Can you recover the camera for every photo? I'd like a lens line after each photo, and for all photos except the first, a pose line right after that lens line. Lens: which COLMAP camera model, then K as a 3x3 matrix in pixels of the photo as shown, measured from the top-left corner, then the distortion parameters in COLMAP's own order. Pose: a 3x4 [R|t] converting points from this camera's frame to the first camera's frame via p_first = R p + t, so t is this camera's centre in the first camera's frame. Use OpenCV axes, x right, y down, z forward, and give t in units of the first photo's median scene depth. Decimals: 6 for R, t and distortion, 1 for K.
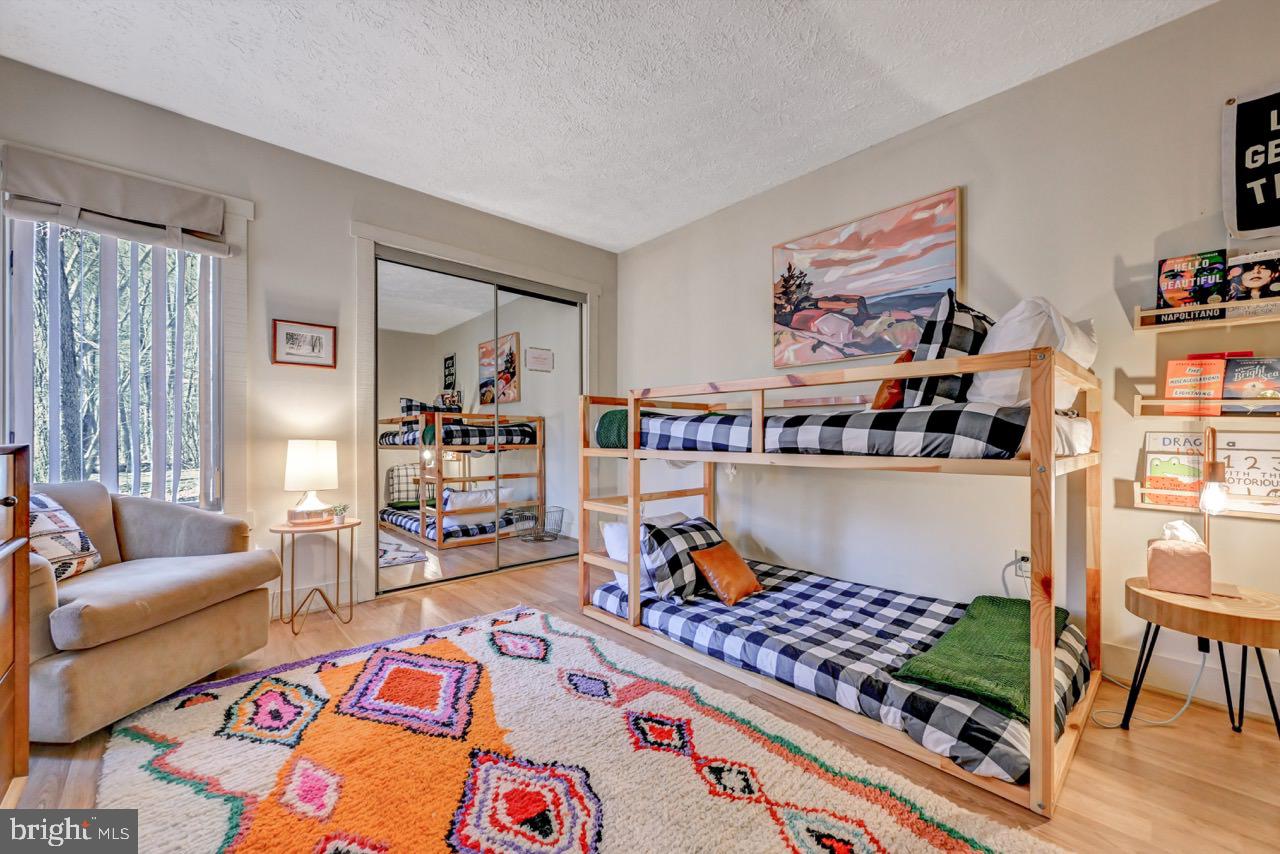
lens RADIAL K [[510.9, 0, 640.4], [0, 510.9, 430.7], [0, 0, 1]] dist [-0.004032, 0.001849]
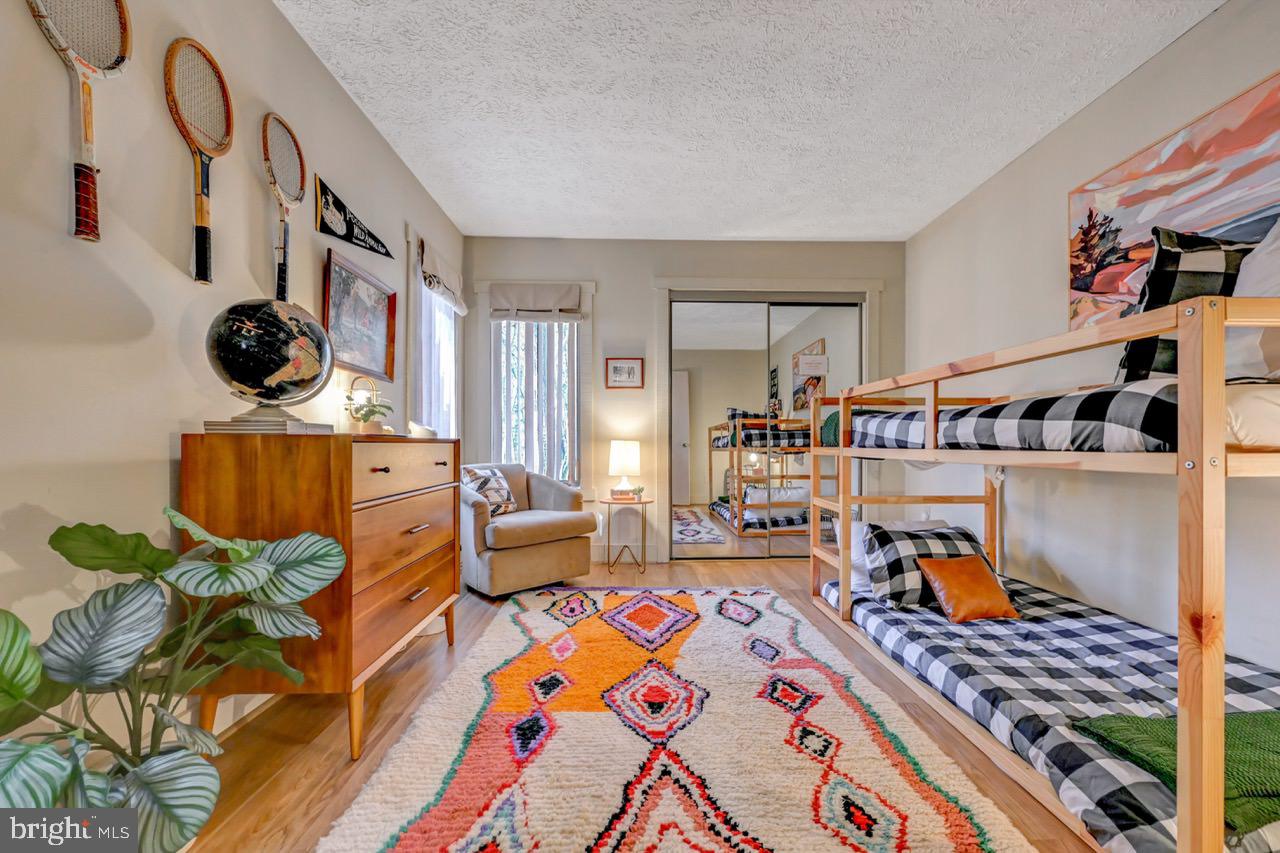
lens RADIAL K [[510.9, 0, 630.6], [0, 510.9, 437.9], [0, 0, 1]] dist [-0.004032, 0.001849]
pose [[0.740376, -0.008053, -0.672145, 0.343967], [0.007862, 0.999964, -0.003321, 0.016377], [0.672147, -0.002825, 0.740413, -0.042113]]
